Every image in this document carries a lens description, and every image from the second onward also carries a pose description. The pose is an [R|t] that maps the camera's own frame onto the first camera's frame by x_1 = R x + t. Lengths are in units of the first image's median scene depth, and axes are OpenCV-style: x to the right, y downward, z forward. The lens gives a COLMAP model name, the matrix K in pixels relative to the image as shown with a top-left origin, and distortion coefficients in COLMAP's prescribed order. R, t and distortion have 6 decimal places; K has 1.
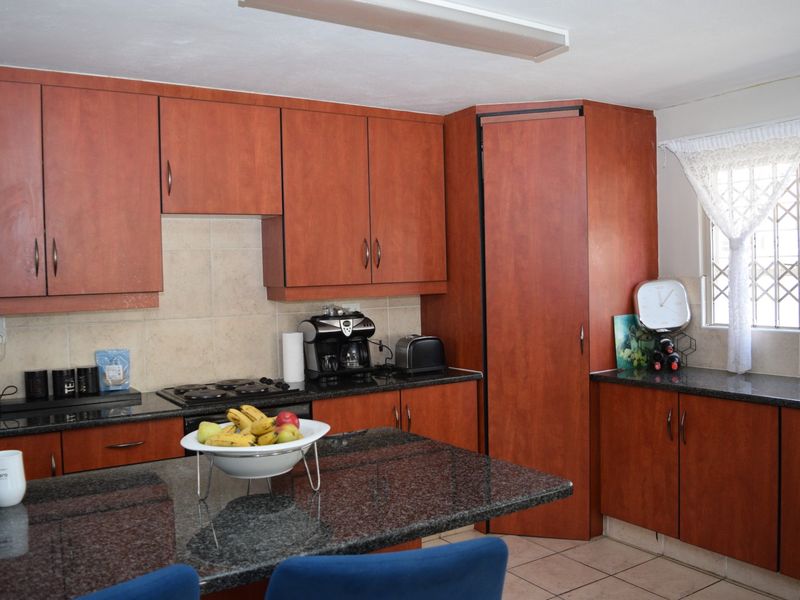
lens RADIAL K [[709.5, 0, 399.1], [0, 709.5, 301.3], [0, 0, 1]] dist [-0.088477, 0.008092]
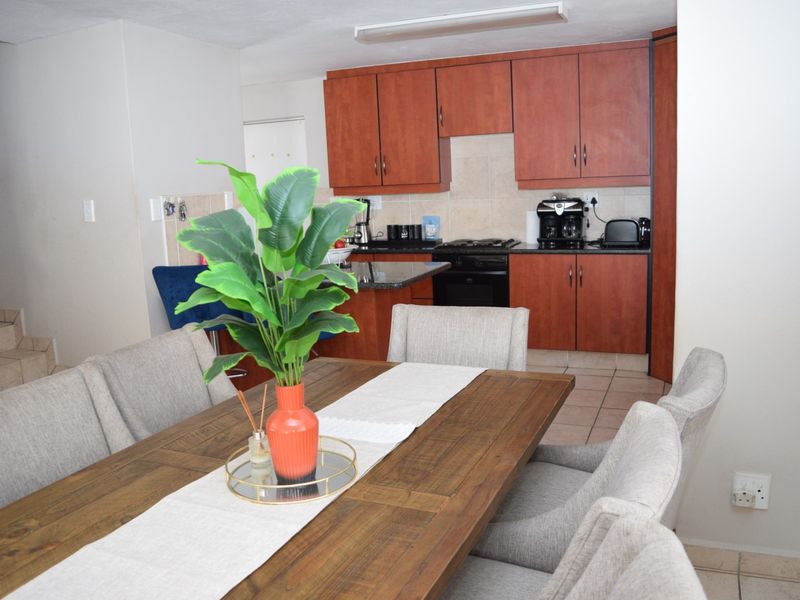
lens RADIAL K [[709.5, 0, 399.1], [0, 709.5, 296.5], [0, 0, 1]] dist [-0.088477, 0.008092]
pose [[0.574607, 0.137288, -0.806832, 0.945762], [-0.000783, 0.985922, 0.167204, -0.027009], [0.818429, -0.095444, 0.566626, -0.090618]]
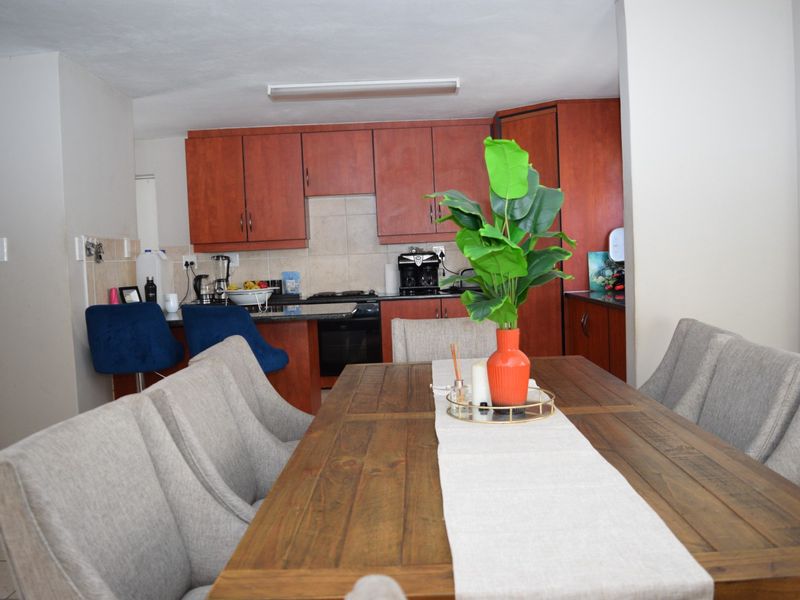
lens RADIAL K [[709.5, 0, 398.7], [0, 709.5, 298.2], [0, 0, 1]] dist [-0.088477, 0.008092]
pose [[0.847467, 0.023439, -0.530330, 0.773711], [0.000033, 0.999022, 0.044207, 0.053128], [0.530848, -0.037482, 0.846638, -0.408936]]
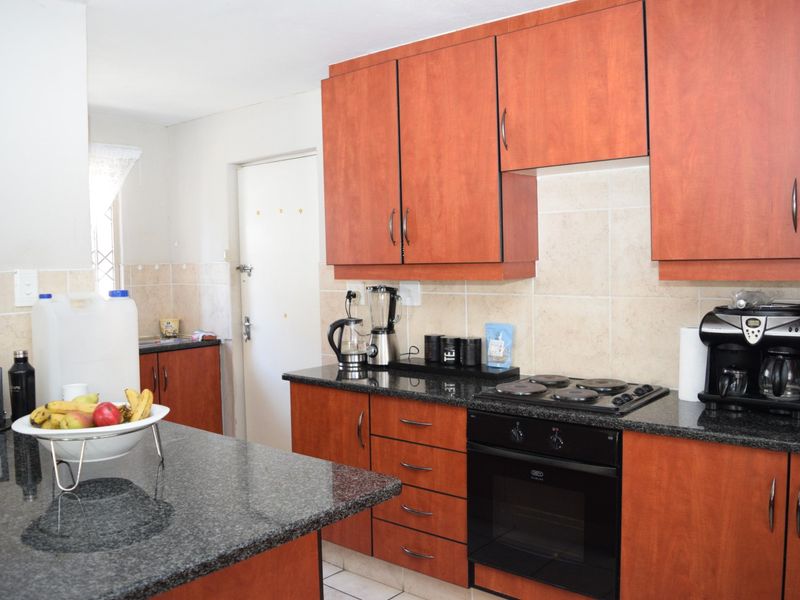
lens RADIAL K [[709.5, 0, 400.4], [0, 709.5, 297.6], [0, 0, 1]] dist [-0.088477, 0.008092]
pose [[0.300462, 0.074317, -0.950894, 0.412037], [-0.020000, 0.997232, 0.071619, -0.027566], [0.953584, -0.002501, 0.301116, 0.553247]]
